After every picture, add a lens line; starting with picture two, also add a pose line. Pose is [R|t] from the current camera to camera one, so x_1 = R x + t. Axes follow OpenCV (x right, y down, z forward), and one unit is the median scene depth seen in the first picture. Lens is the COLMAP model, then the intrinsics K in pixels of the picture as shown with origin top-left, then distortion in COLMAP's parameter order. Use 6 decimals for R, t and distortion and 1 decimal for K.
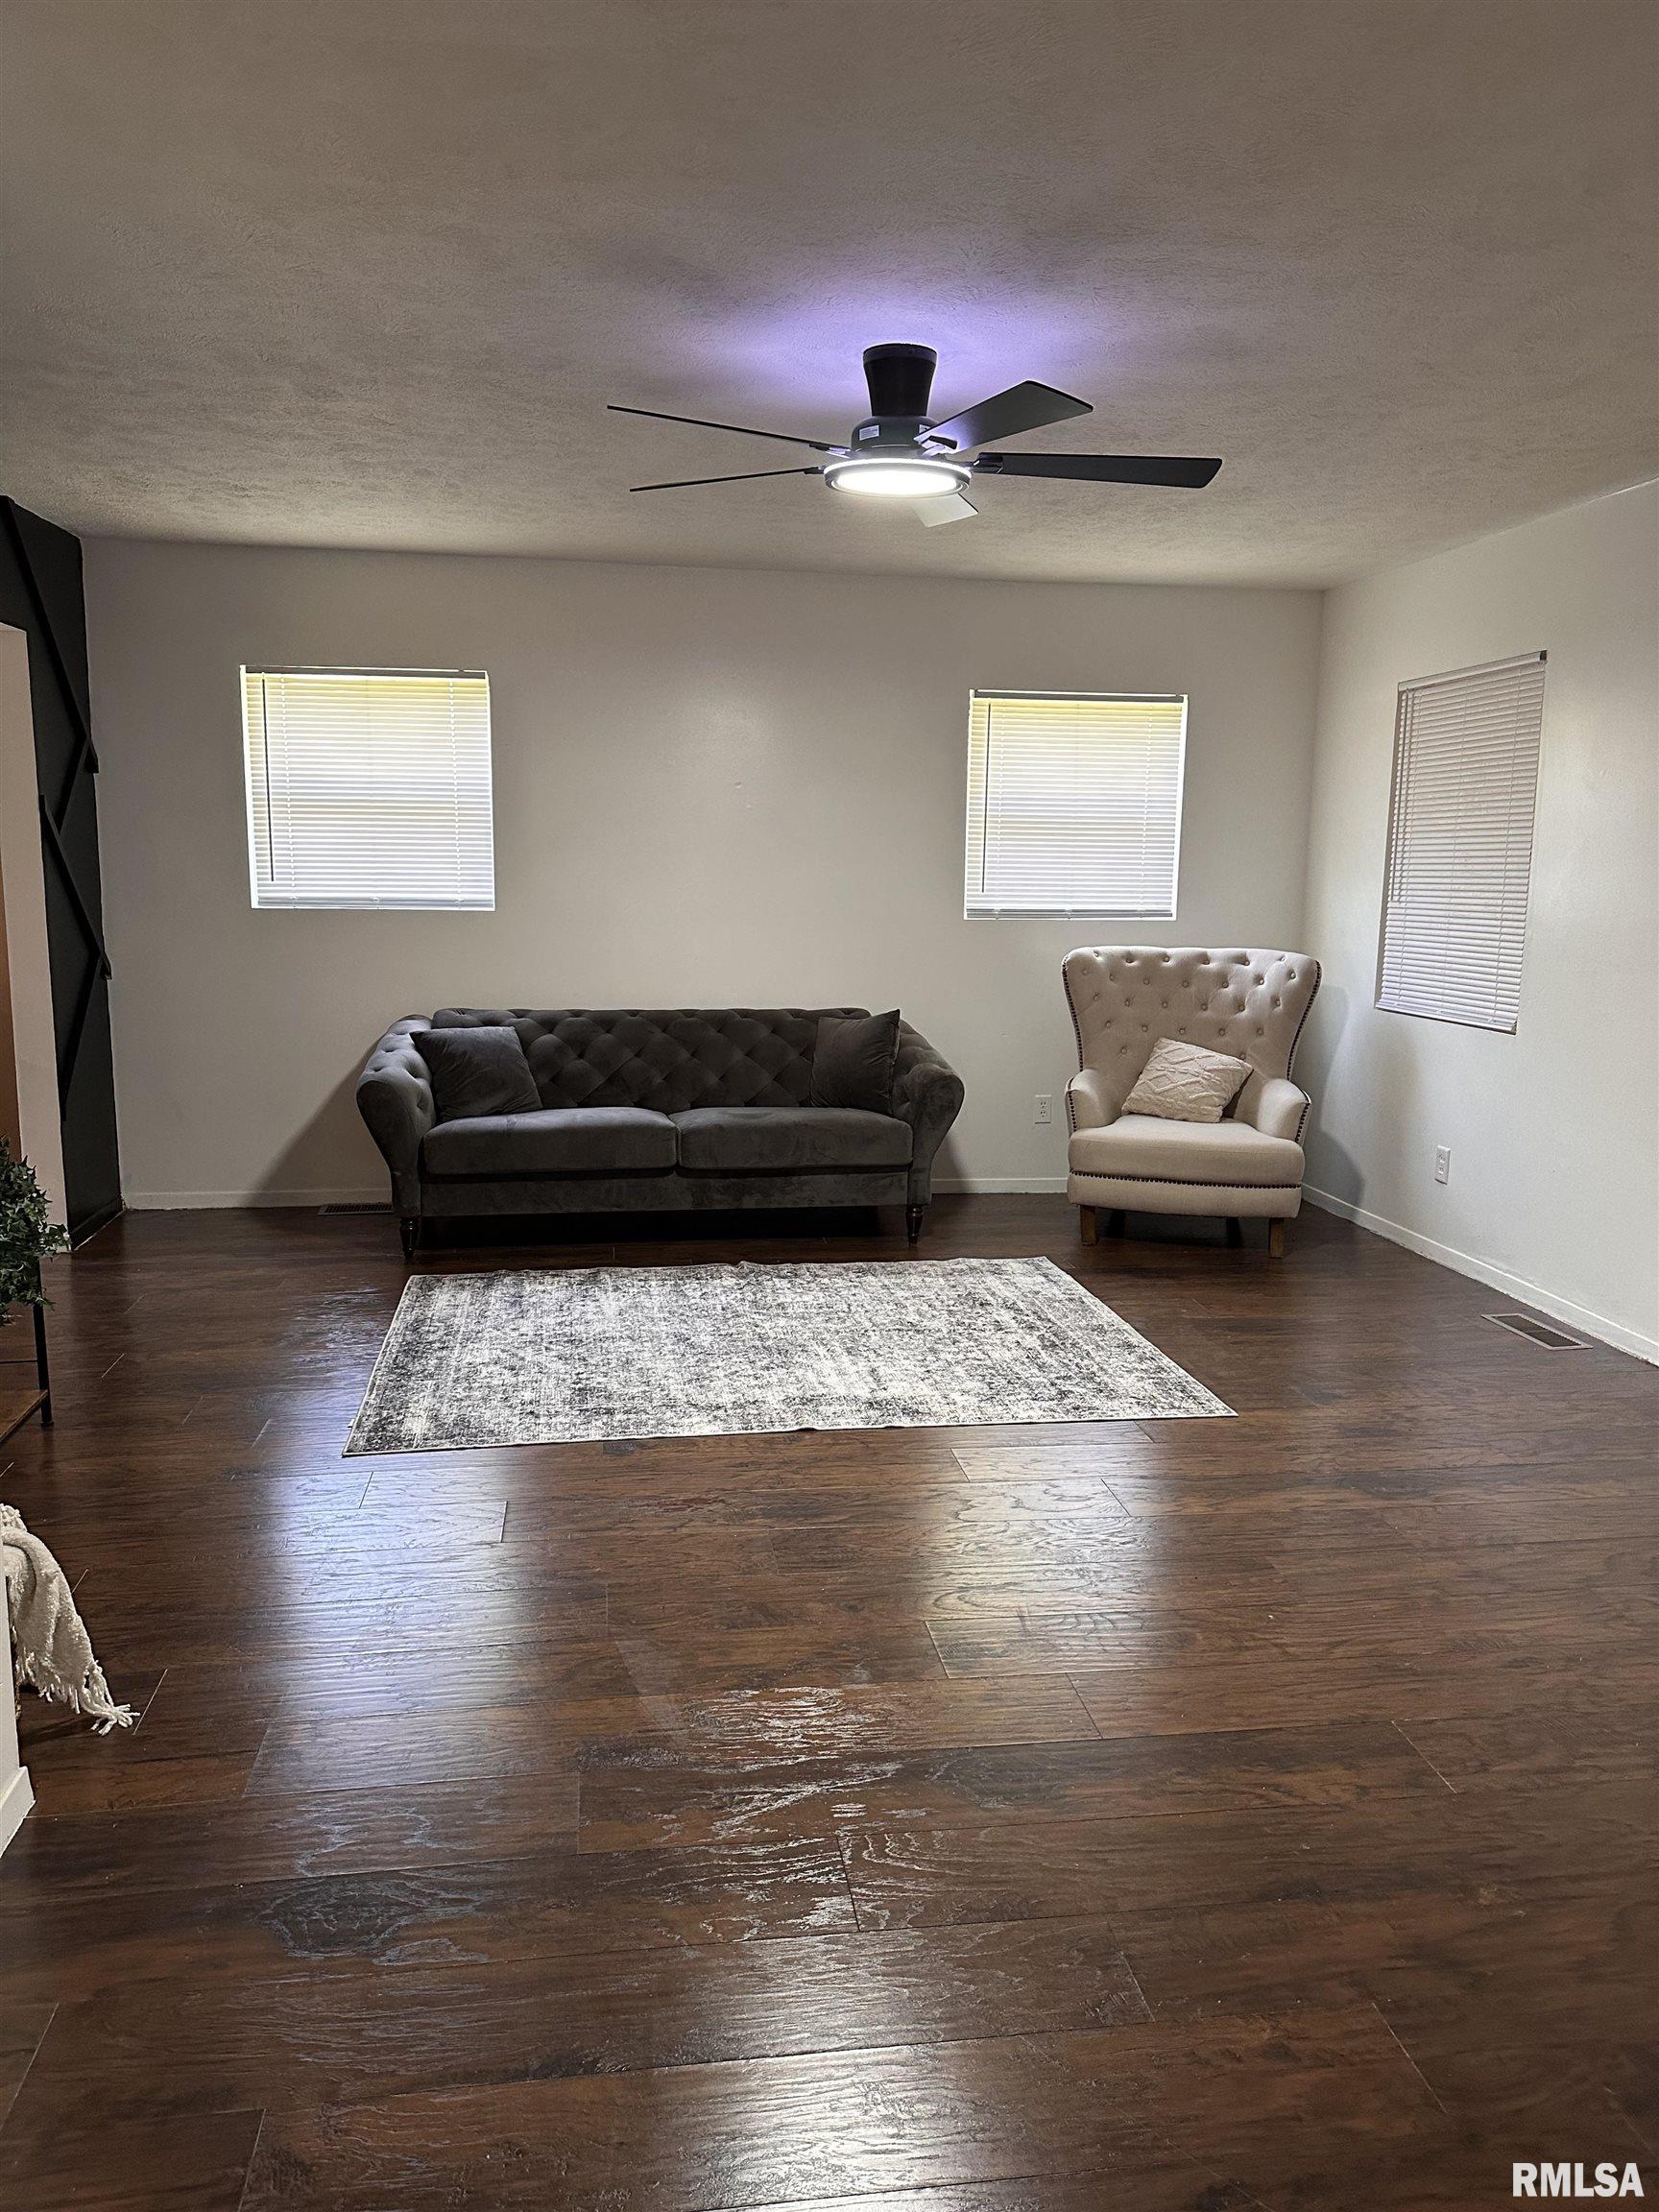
lens RADIAL K [[1532.6, 0, 824.9], [0, 1532.6, 1083.5], [0, 0, 1]] dist [0.134646, -0.214003]
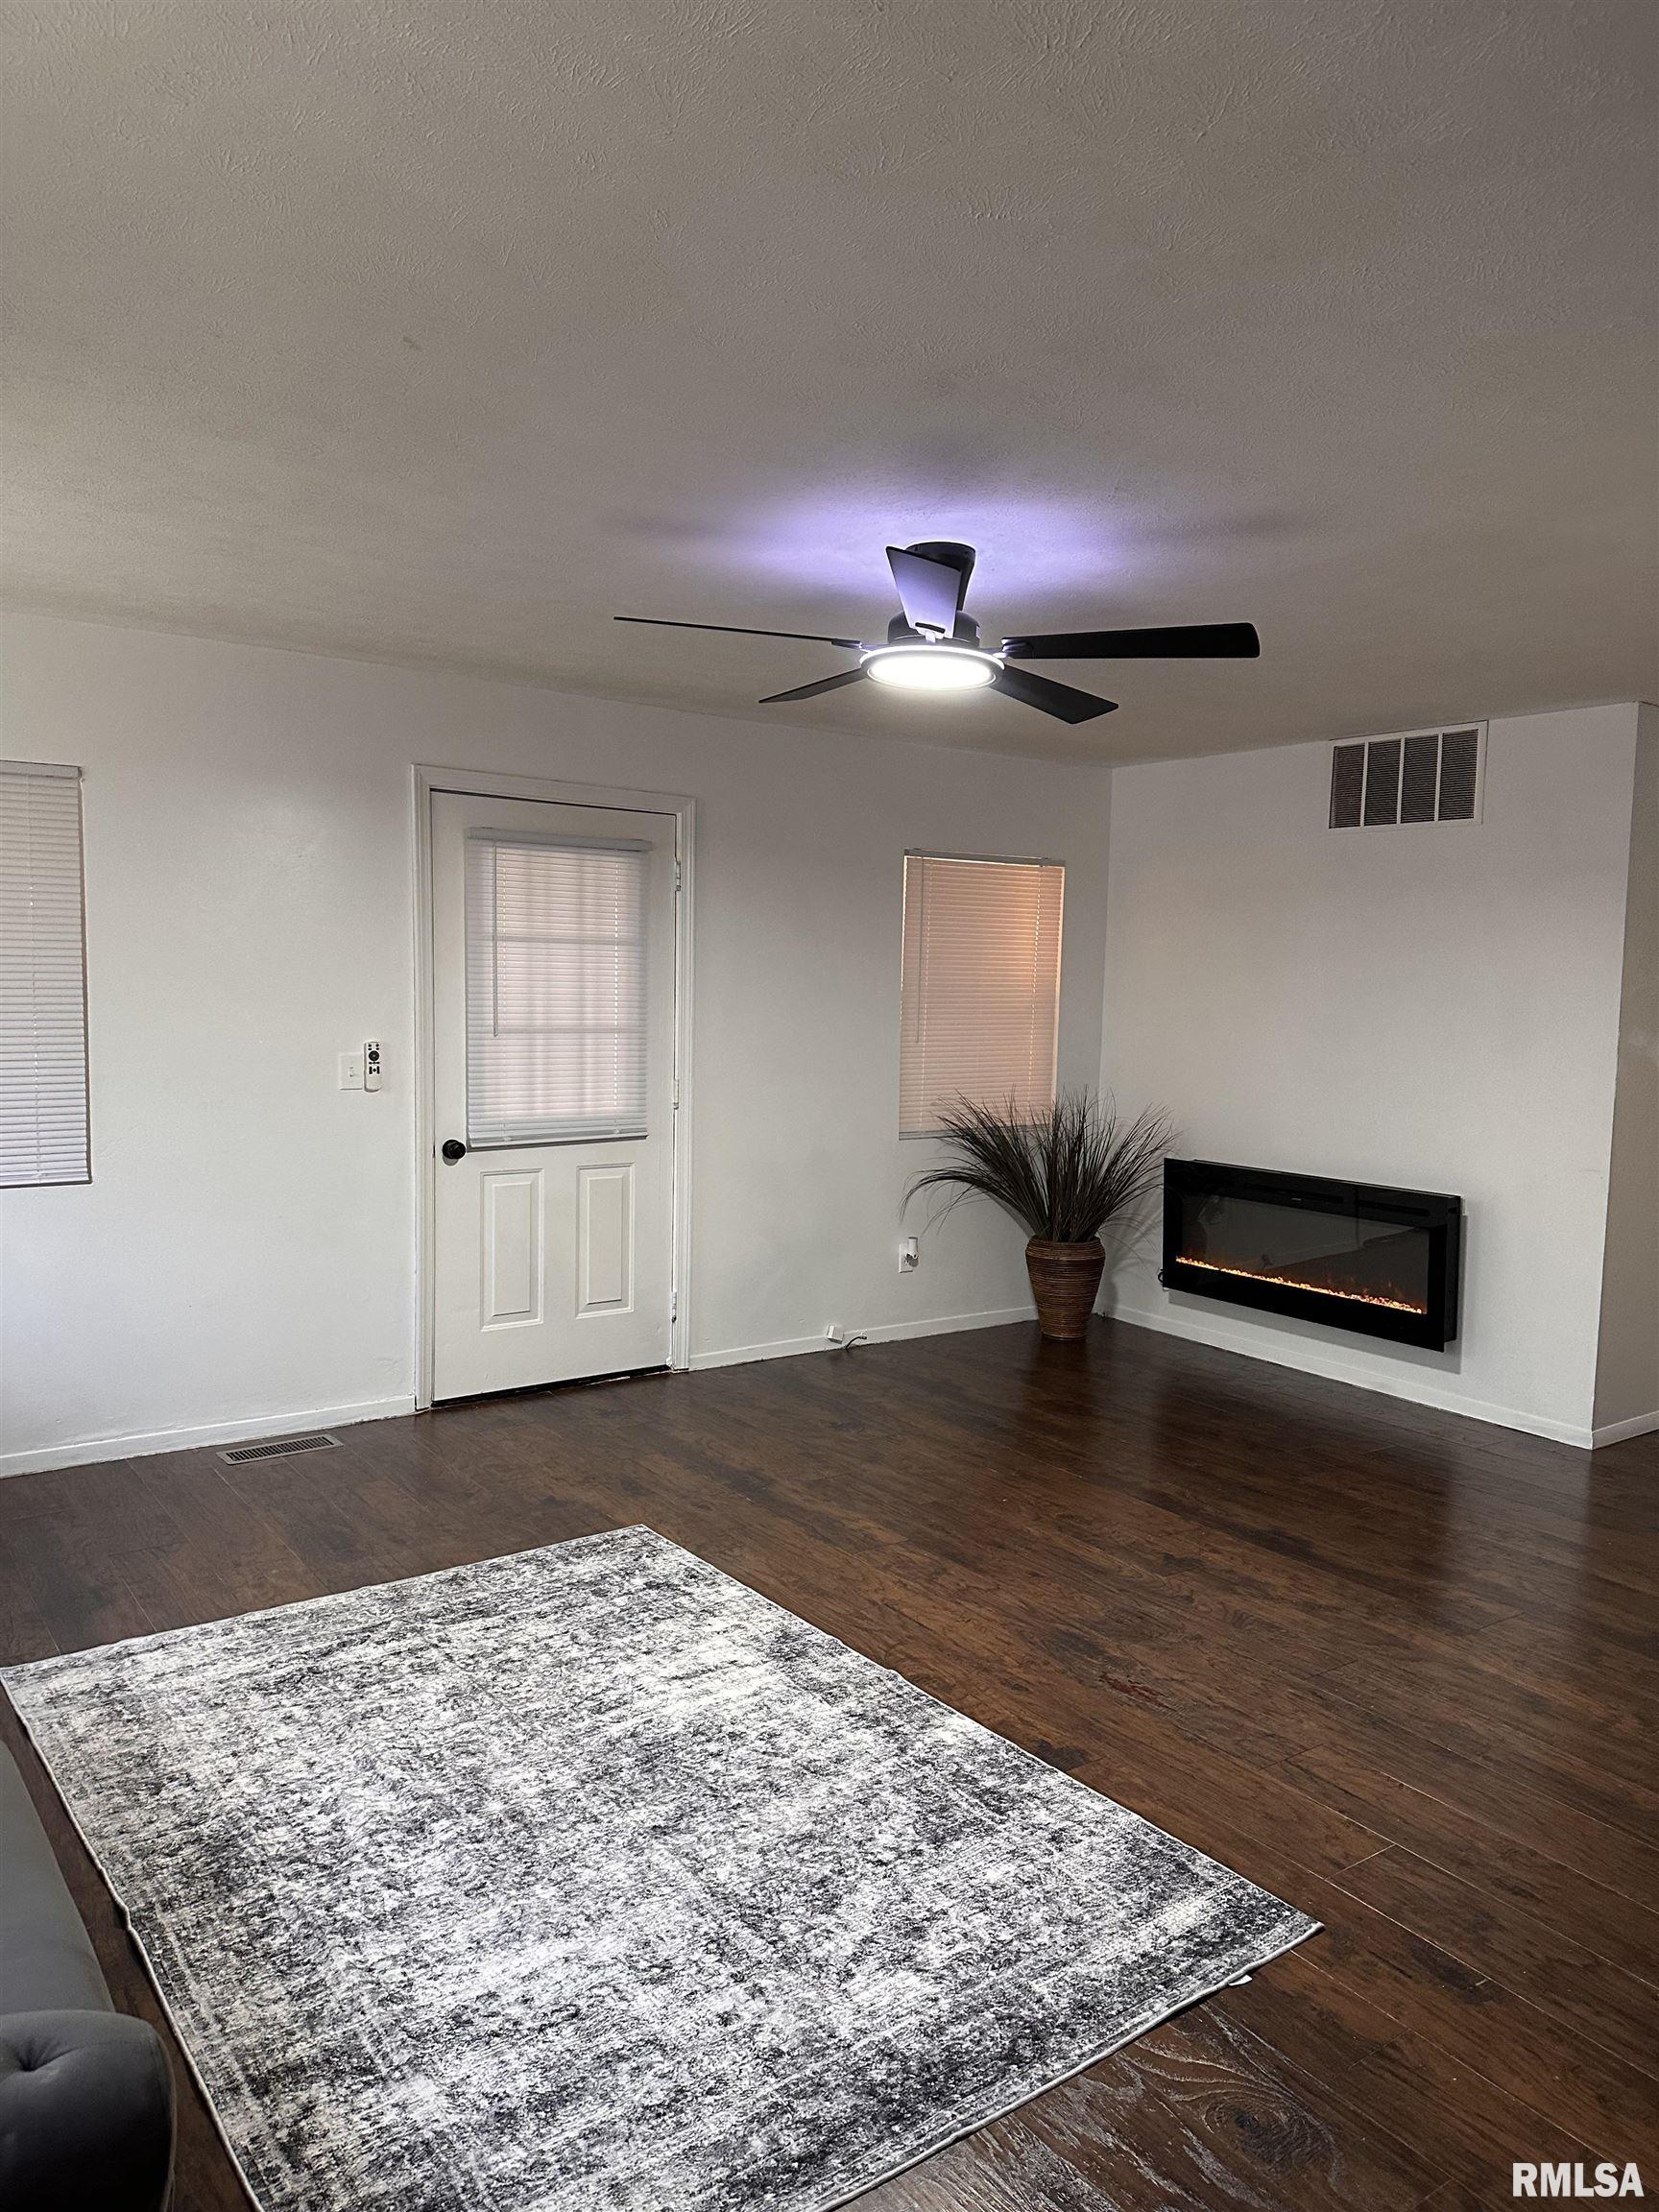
lens RADIAL K [[1532.6, 0, 824.9], [0, 1532.6, 1083.5], [0, 0, 1]] dist [0.134646, -0.214003]
pose [[-0.454095, -0.089508, 0.886446, -0.613680], [0.092736, 0.984788, 0.146944, -0.201087], [-0.886114, 0.148932, -0.438887, 1.112849]]
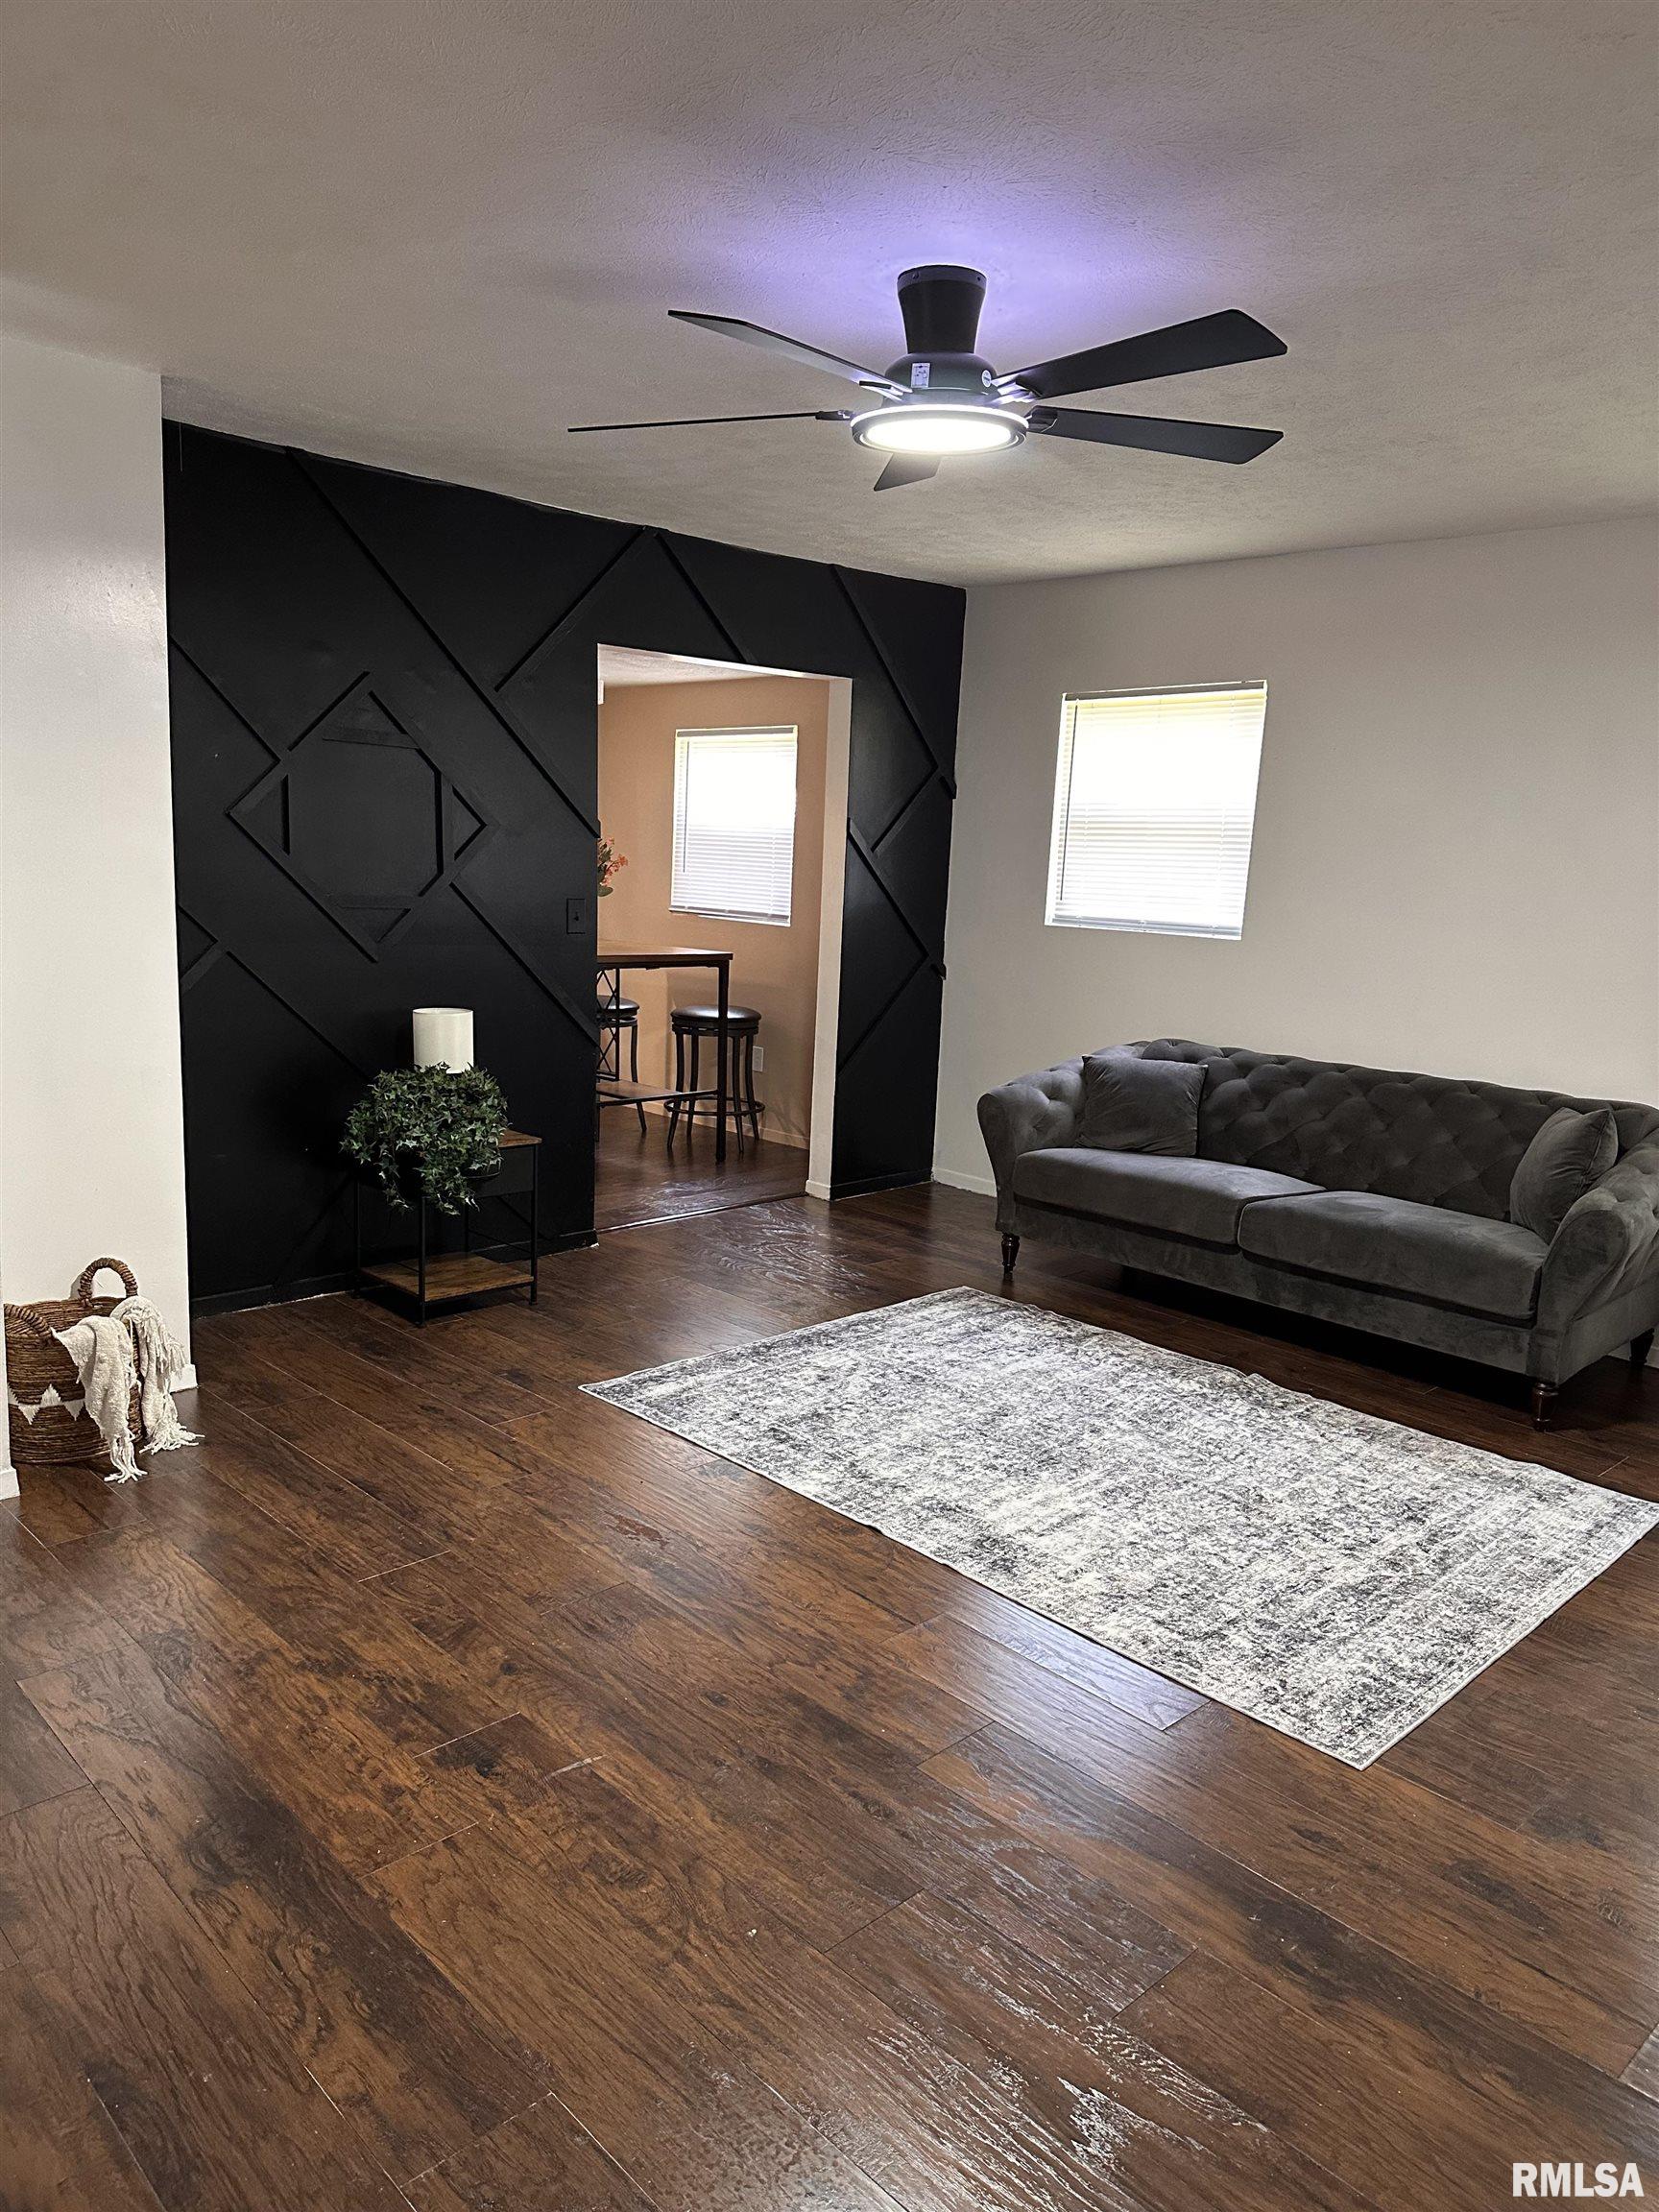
lens RADIAL K [[1532.6, 0, 824.9], [0, 1532.6, 1083.5], [0, 0, 1]] dist [0.134646, -0.214003]
pose [[0.574901, 0.142324, -0.805750, 0.528639], [-0.149458, 0.986454, 0.067605, -0.069285], [0.804457, 0.081560, 0.588385, 0.345338]]
